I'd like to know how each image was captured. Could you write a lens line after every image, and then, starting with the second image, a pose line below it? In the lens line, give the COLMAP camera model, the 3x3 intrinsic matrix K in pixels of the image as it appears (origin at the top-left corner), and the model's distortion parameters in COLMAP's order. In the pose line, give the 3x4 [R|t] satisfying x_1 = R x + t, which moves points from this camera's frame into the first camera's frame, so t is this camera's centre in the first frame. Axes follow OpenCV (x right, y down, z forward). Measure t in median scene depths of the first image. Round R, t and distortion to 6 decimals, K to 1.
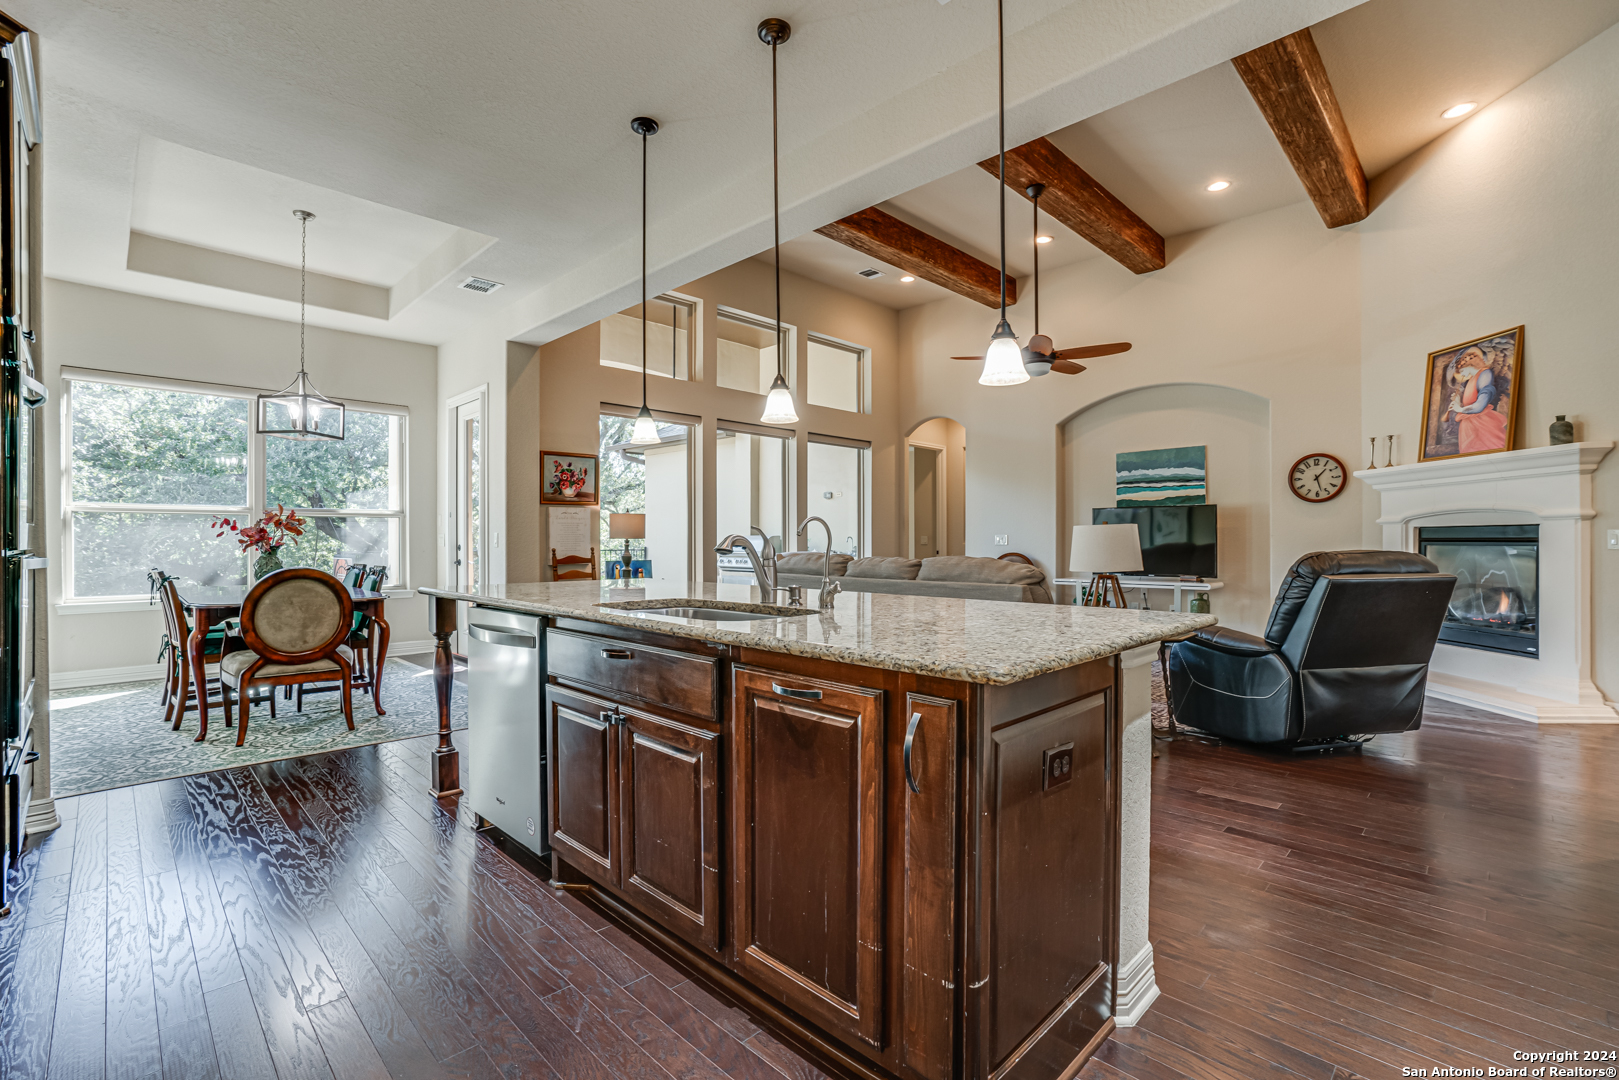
lens RADIAL K [[708.5, 0, 812.5], [0, 708.5, 543.9], [0, 0, 1]] dist [-0.003302, 0.001360]
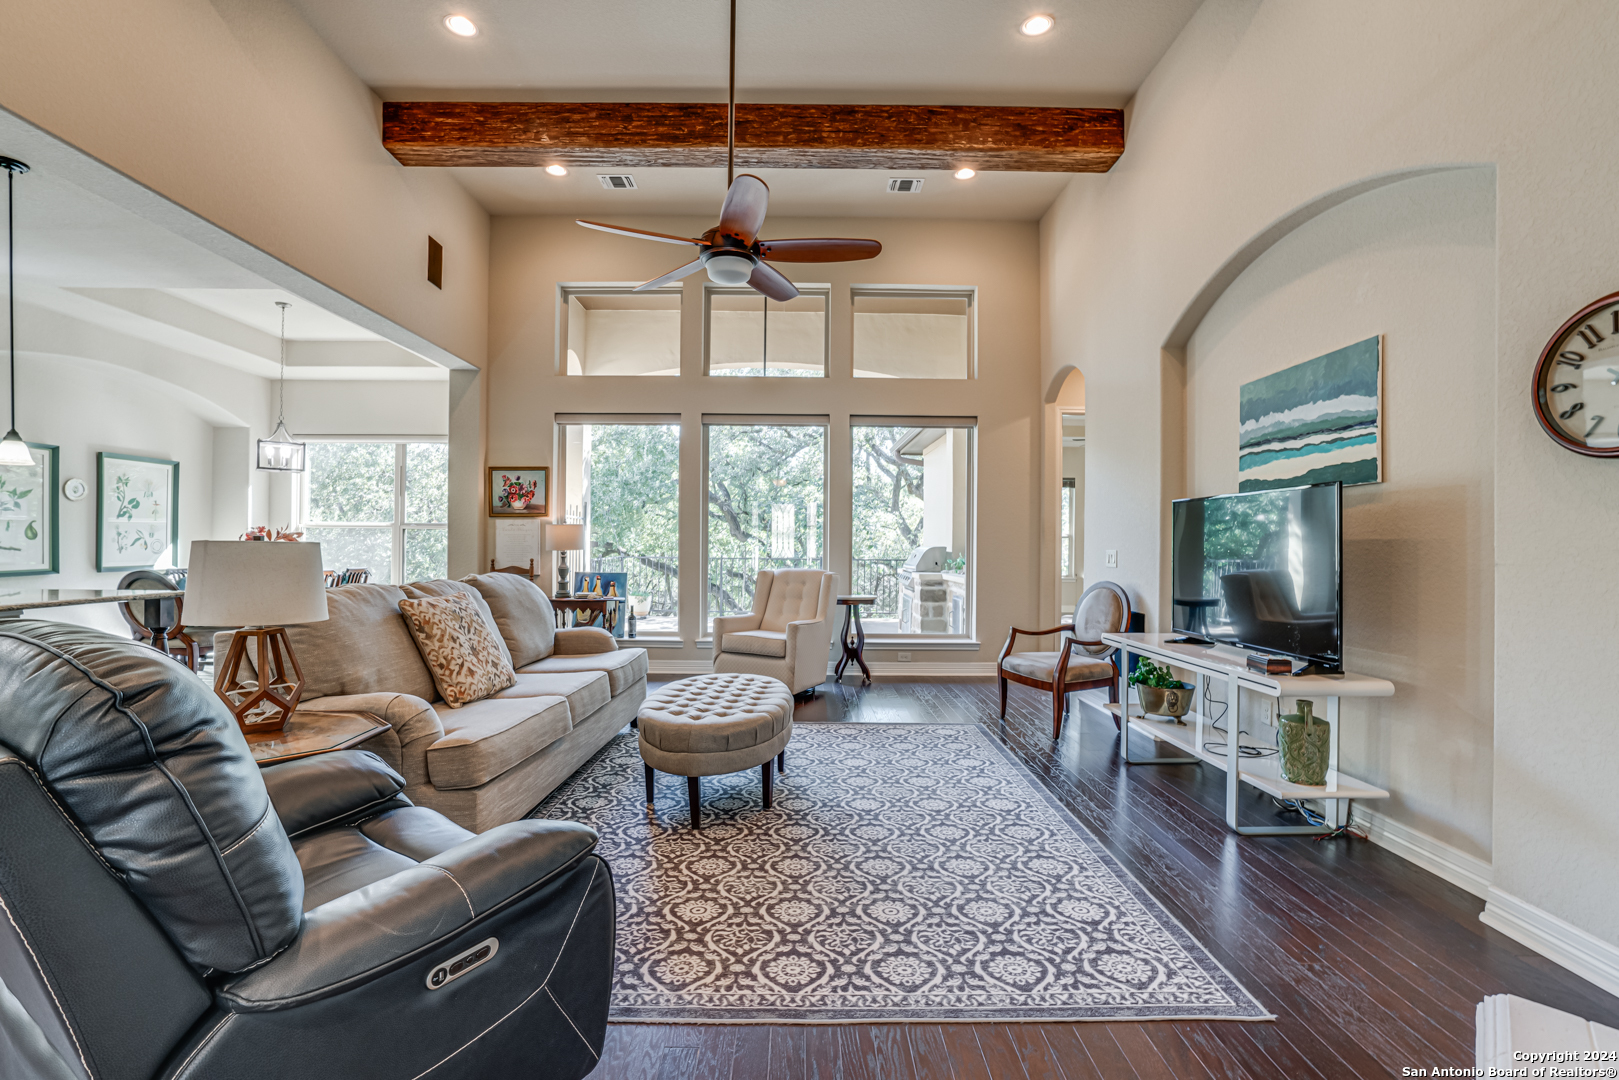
lens RADIAL K [[708.5, 0, 802.2], [0, 708.5, 542.6], [0, 0, 1]] dist [-0.003302, 0.001360]
pose [[0.712887, 0.005169, -0.701260, 0.686831], [-0.013429, 0.999890, -0.006281, -0.016728], [0.701150, 0.013895, 0.712878, 0.557328]]
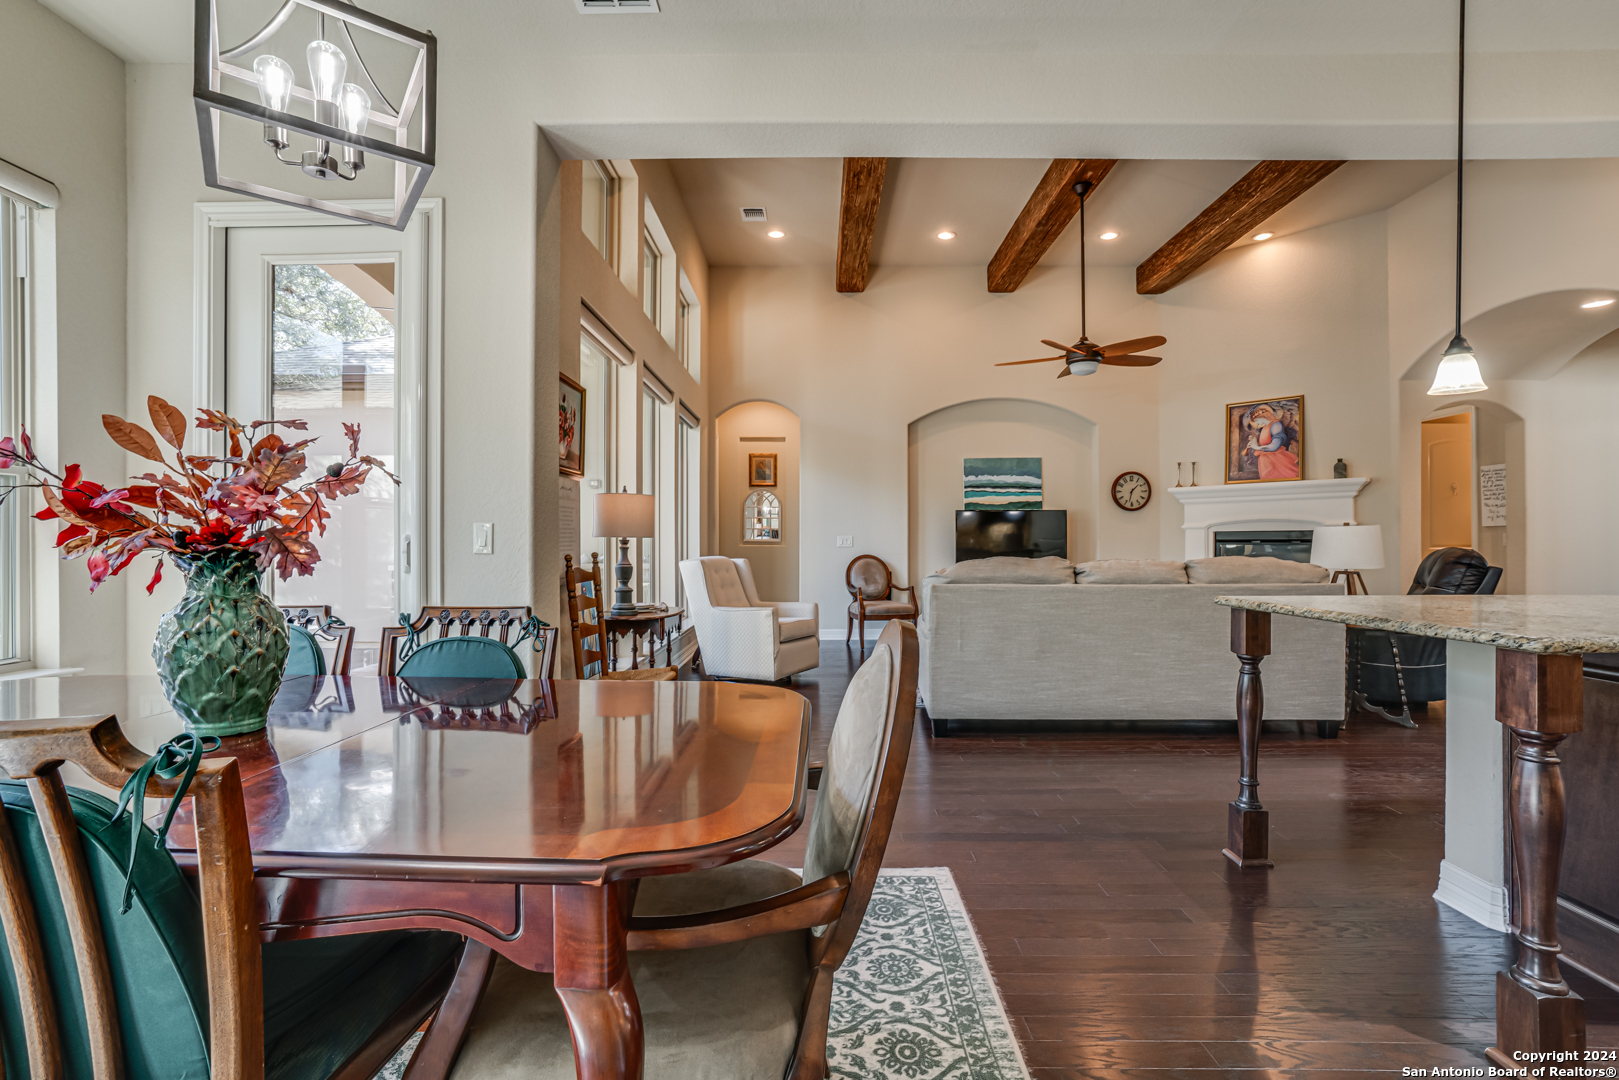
lens RADIAL K [[708.5, 0, 799.6], [0, 708.5, 512.7], [0, 0, 1]] dist [-0.003302, 0.001360]
pose [[0.728545, 0.029708, 0.684354, -0.576104], [0.000985, 0.999013, -0.044416, -0.000608], [-0.684997, 0.033033, 0.727796, 0.500771]]
